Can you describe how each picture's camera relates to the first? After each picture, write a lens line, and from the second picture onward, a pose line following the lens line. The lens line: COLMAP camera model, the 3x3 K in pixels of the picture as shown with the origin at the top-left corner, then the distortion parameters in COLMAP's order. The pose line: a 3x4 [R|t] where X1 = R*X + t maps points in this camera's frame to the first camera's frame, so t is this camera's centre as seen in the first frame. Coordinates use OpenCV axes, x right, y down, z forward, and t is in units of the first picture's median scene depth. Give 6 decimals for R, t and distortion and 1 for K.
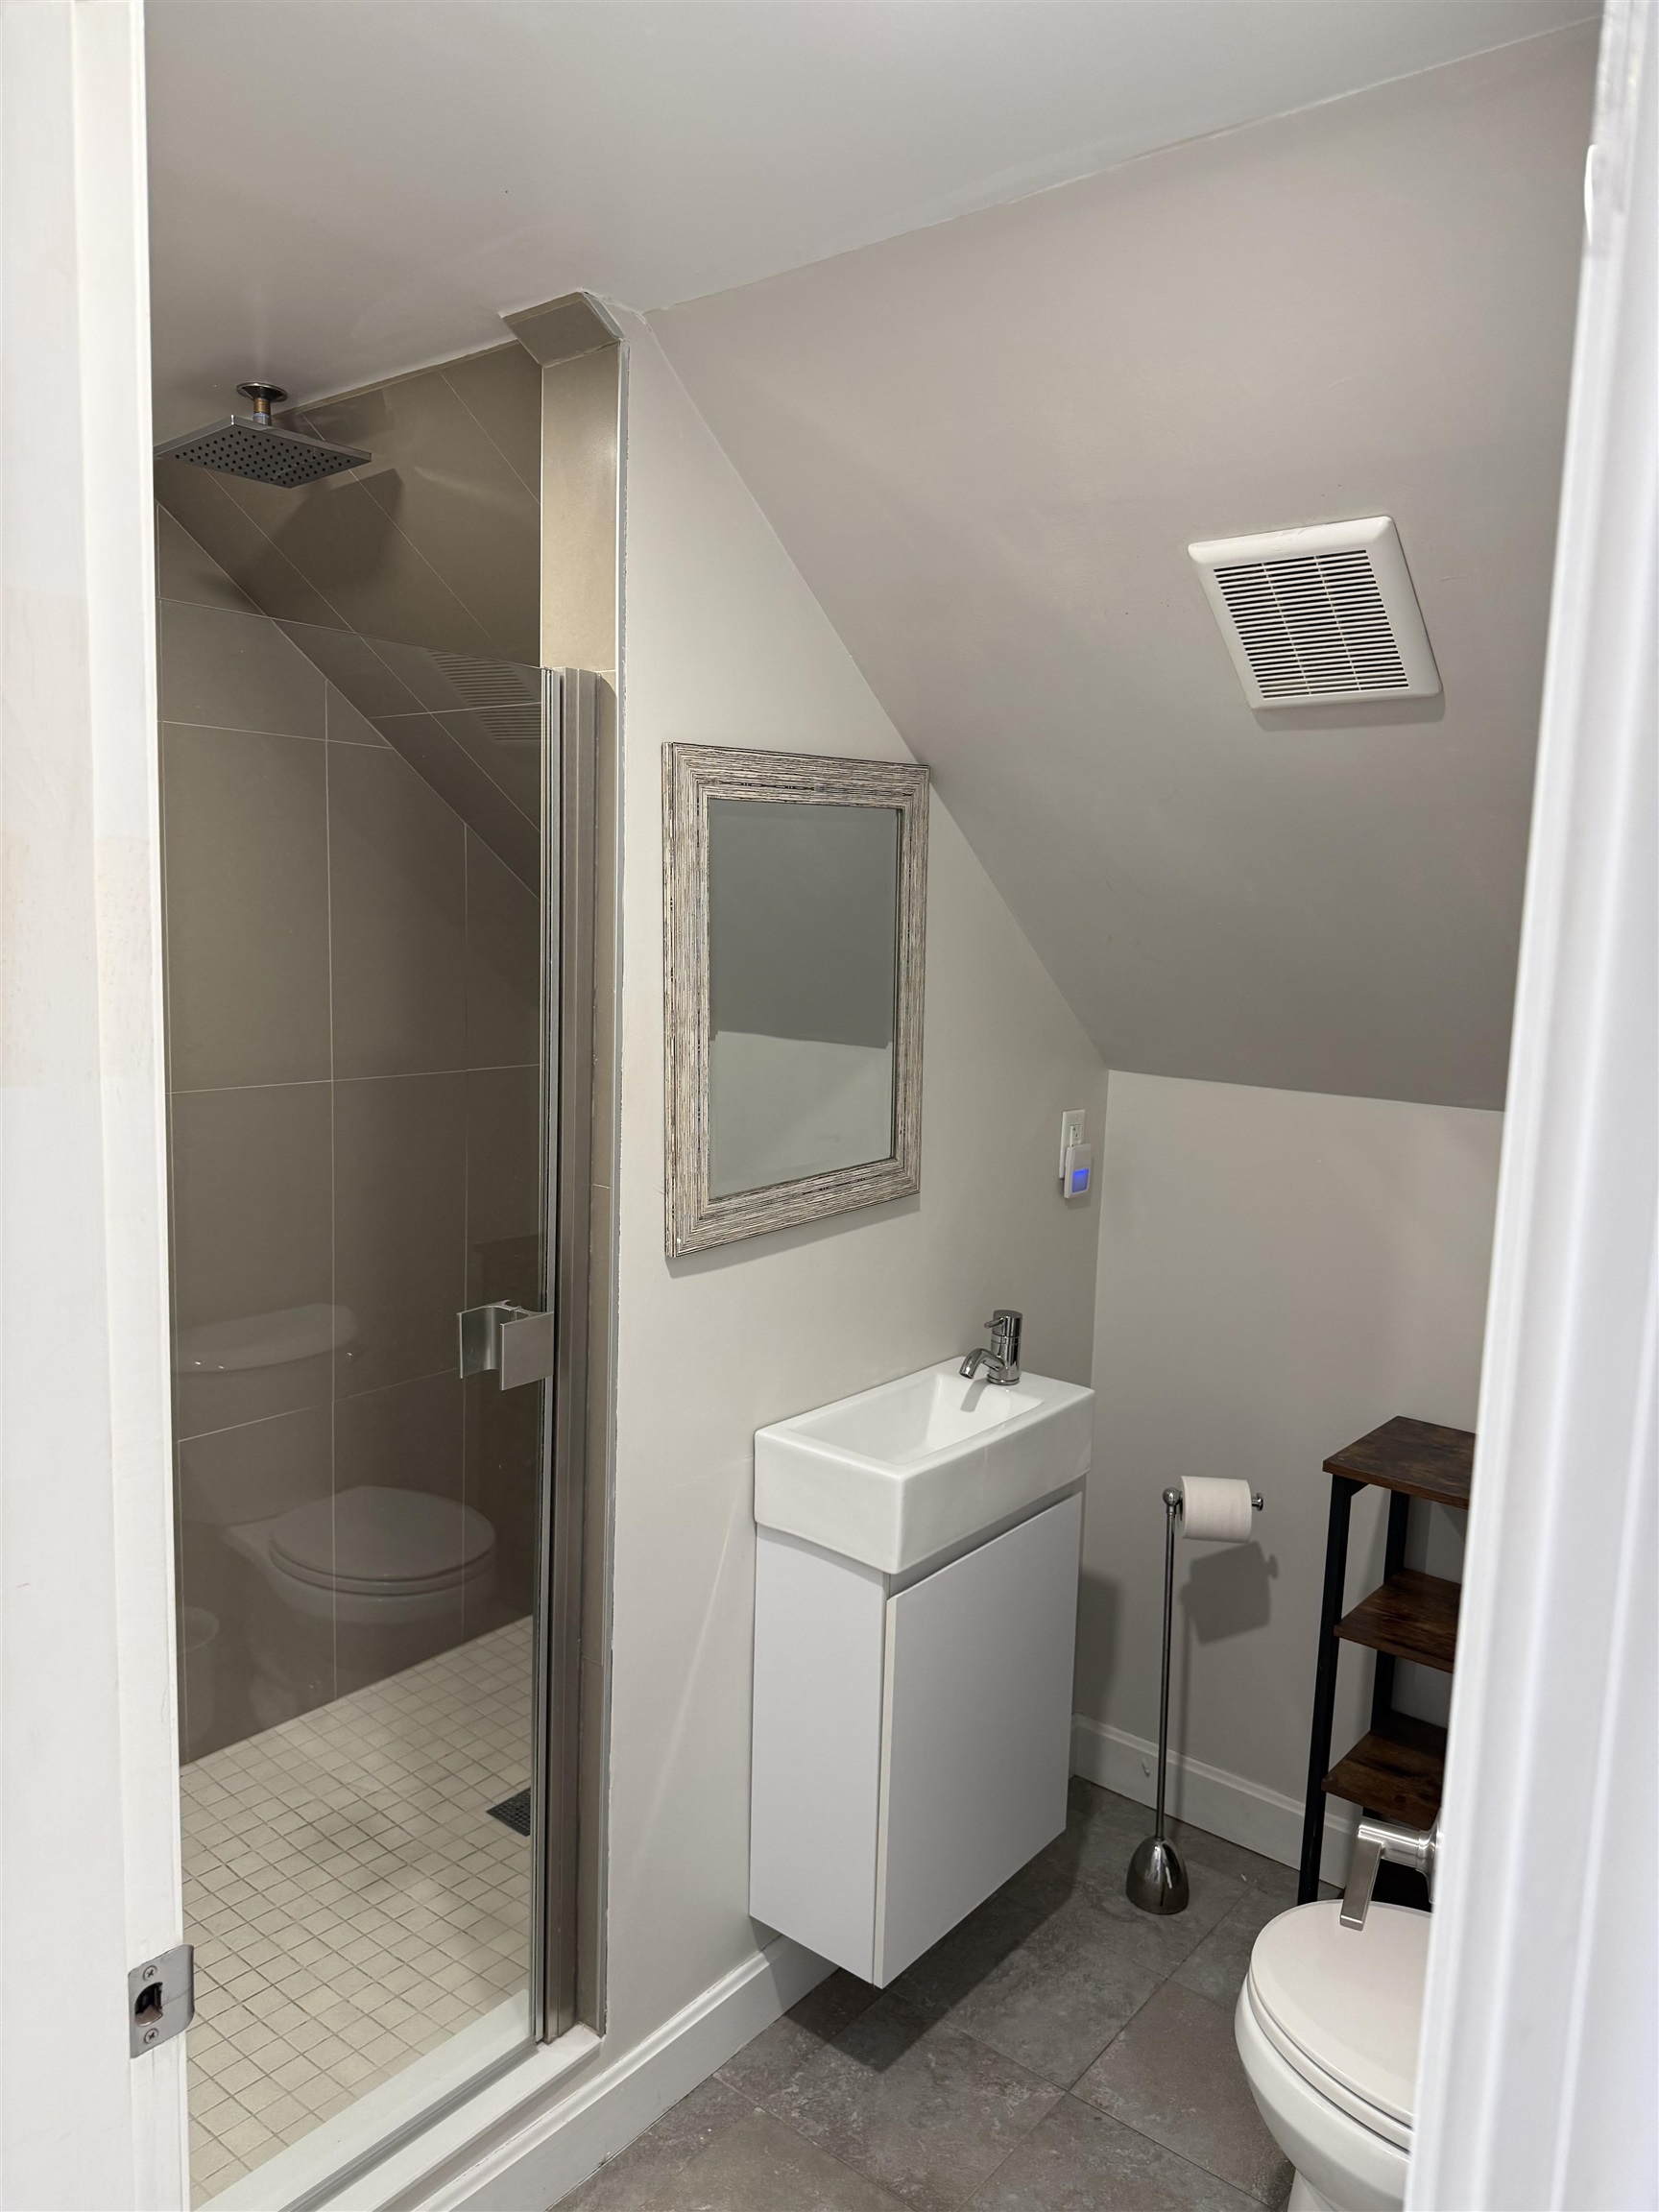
lens RADIAL K [[1546.4, 0, 829.2], [0, 1546.4, 1107.6], [0, 0, 1]] dist [0.017935, -0.021893]
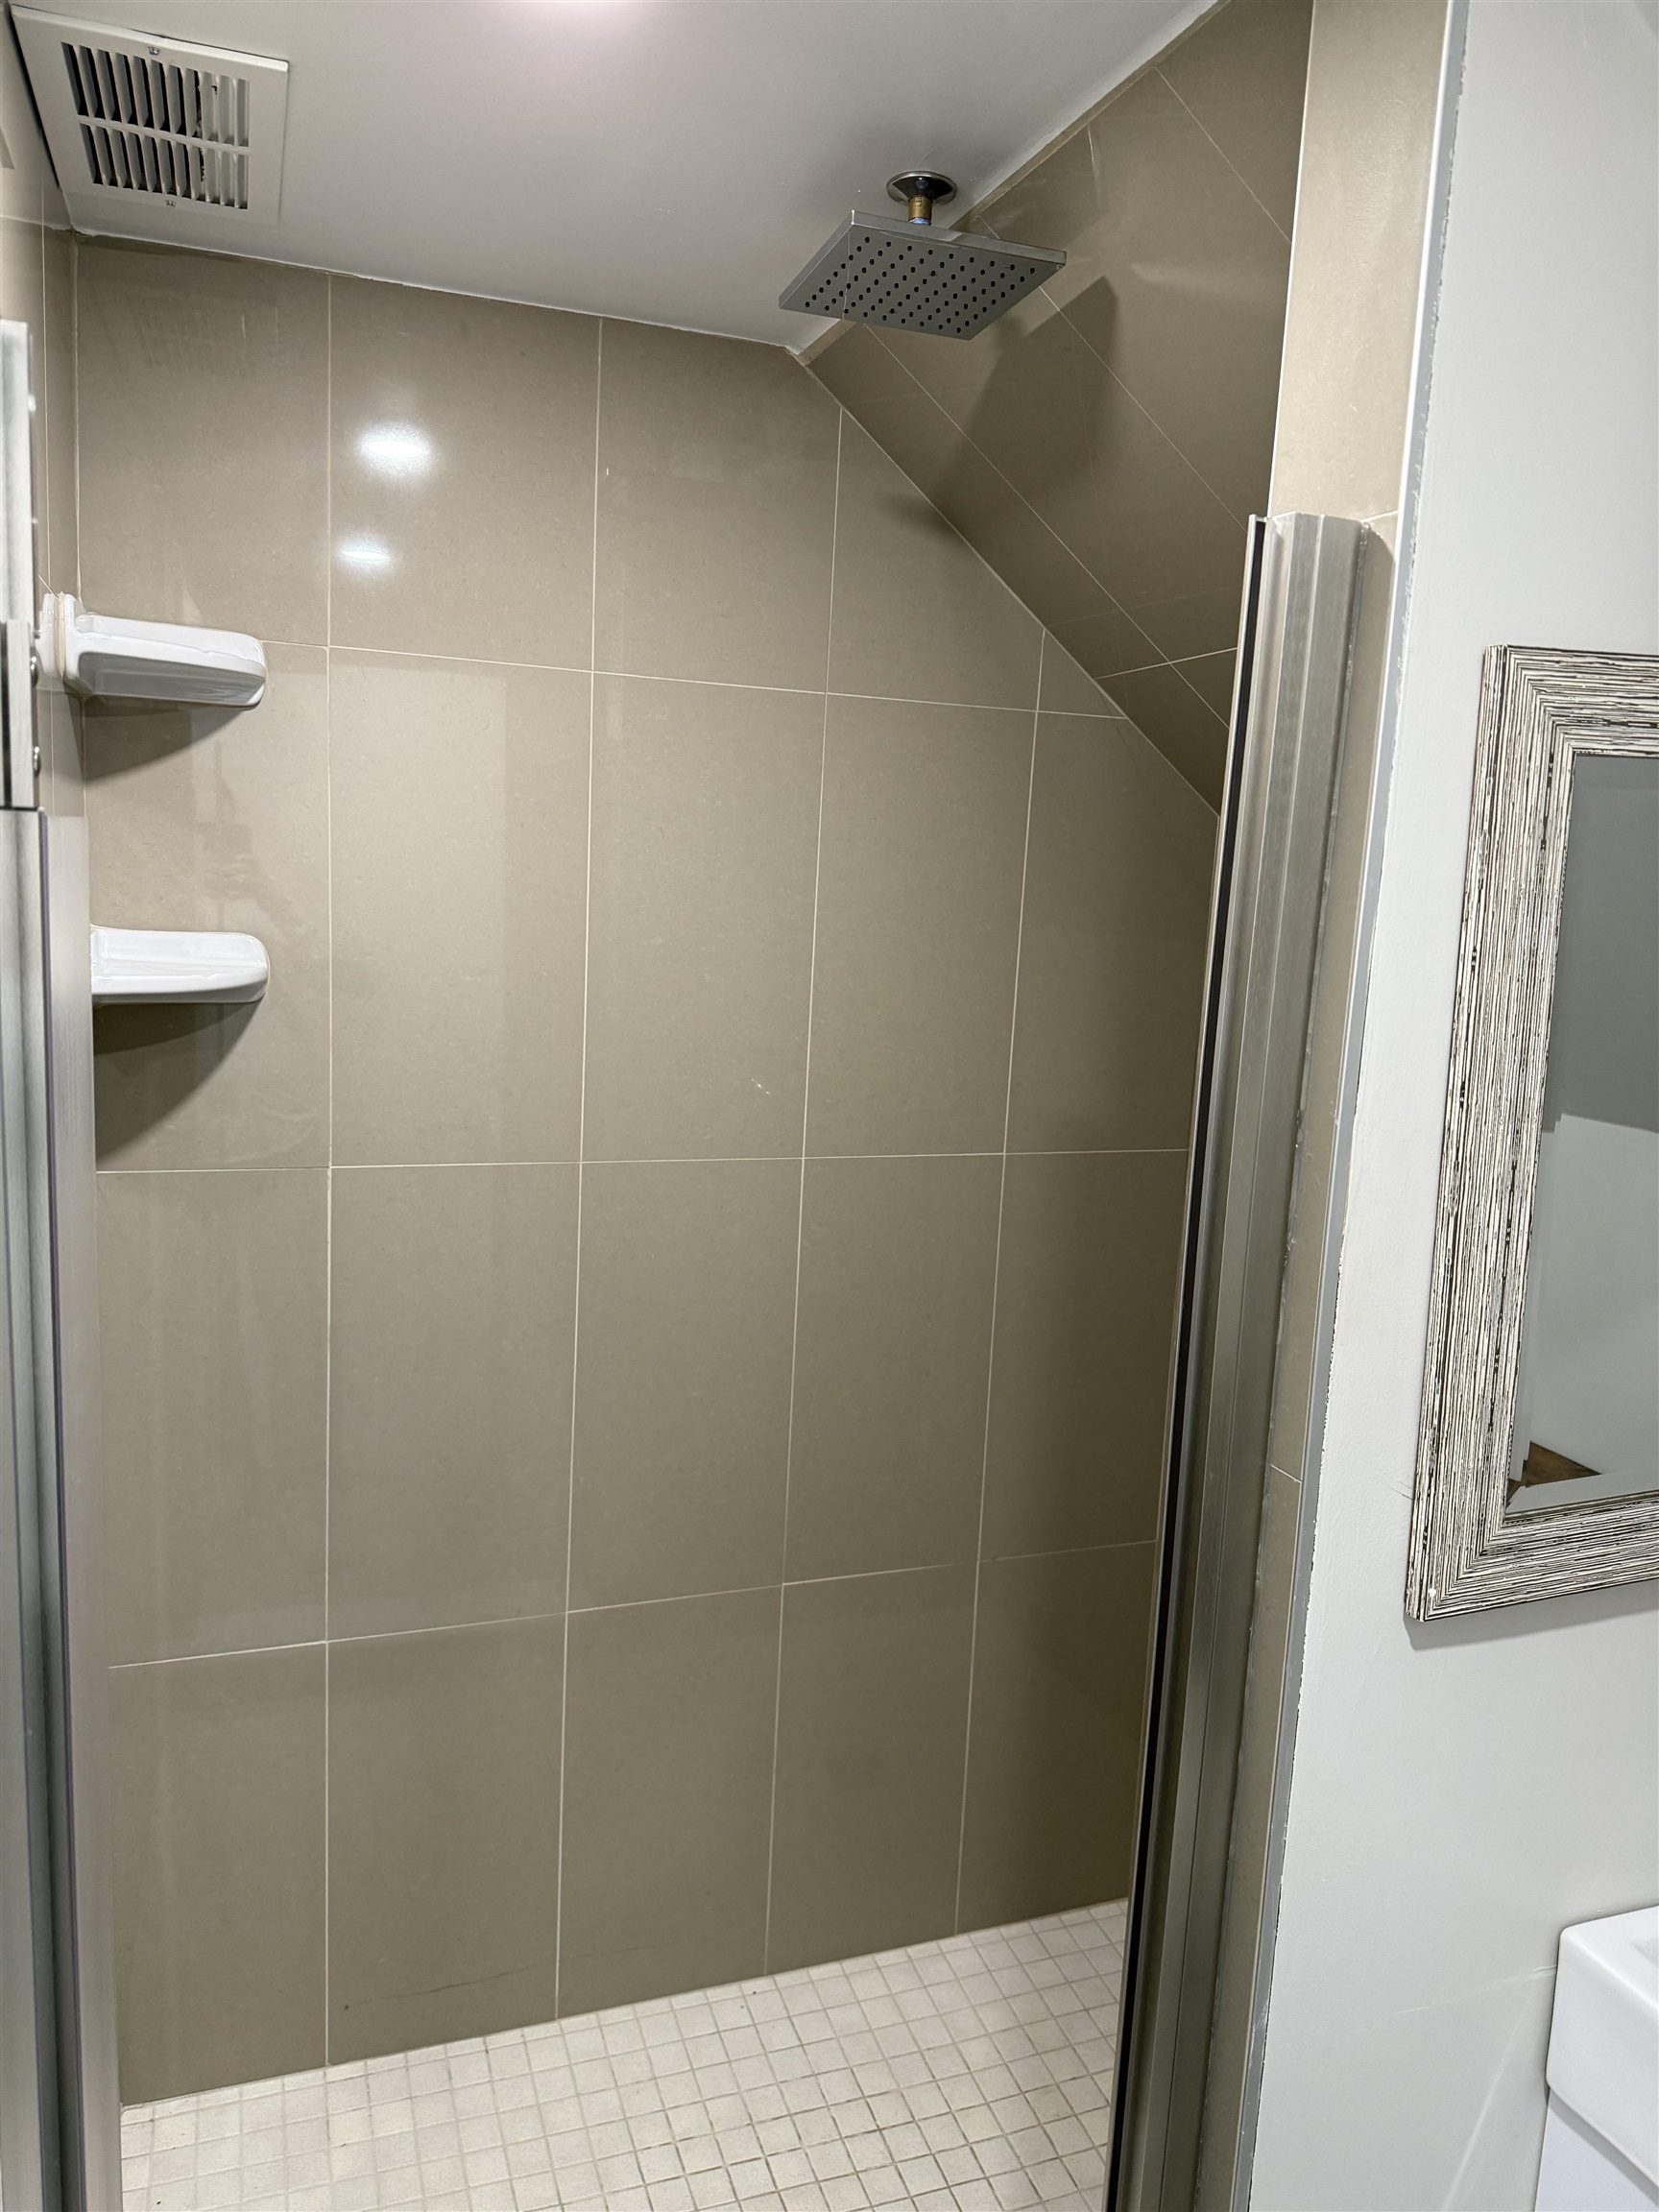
lens RADIAL K [[1546.4, 0, 817.3], [0, 1546.4, 1101.3], [0, 0, 1]] dist [0.017935, -0.021893]
pose [[0.855100, 0.085457, -0.511371, -0.020024], [-0.088000, 0.995934, 0.019284, -0.073285], [0.510940, 0.028511, 0.859144, 0.433174]]
